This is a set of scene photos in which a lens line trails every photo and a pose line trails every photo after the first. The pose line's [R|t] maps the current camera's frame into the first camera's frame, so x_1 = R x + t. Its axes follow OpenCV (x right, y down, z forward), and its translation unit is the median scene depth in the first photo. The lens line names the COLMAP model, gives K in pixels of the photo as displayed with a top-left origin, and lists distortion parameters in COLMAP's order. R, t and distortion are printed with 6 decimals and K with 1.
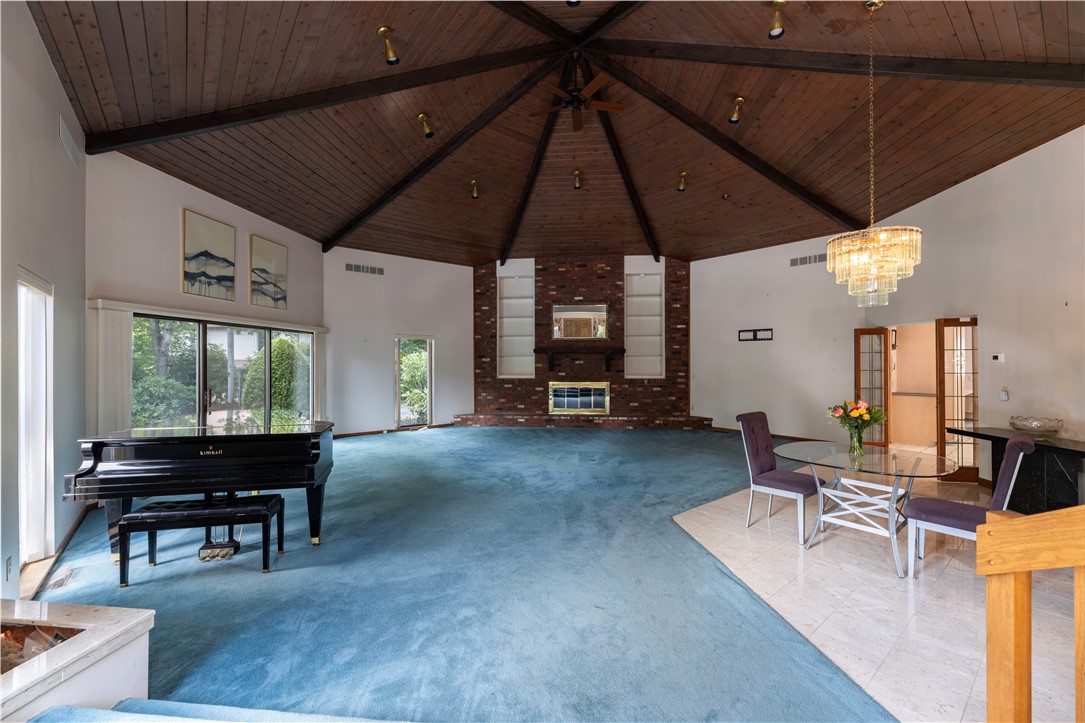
lens RADIAL K [[444.3, 0, 543.2], [0, 444.3, 361.6], [0, 0, 1]] dist [0.000362, -0.000072]
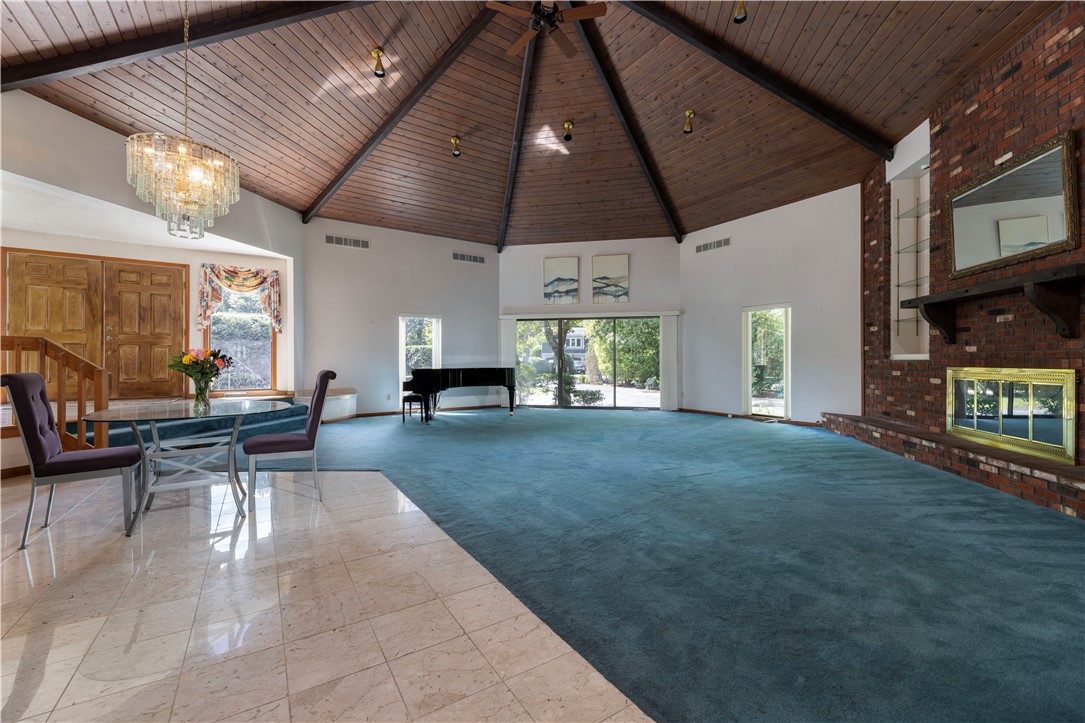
lens RADIAL K [[444.3, 0, 543.2], [0, 444.3, 361.0], [0, 0, 1]] dist [0.000362, -0.000072]
pose [[-0.111623, 0.000157, -0.993751, 0.524250], [0.000862, 1.000000, 0.000061, 0.039214], [0.993750, -0.000849, -0.111623, 0.632569]]
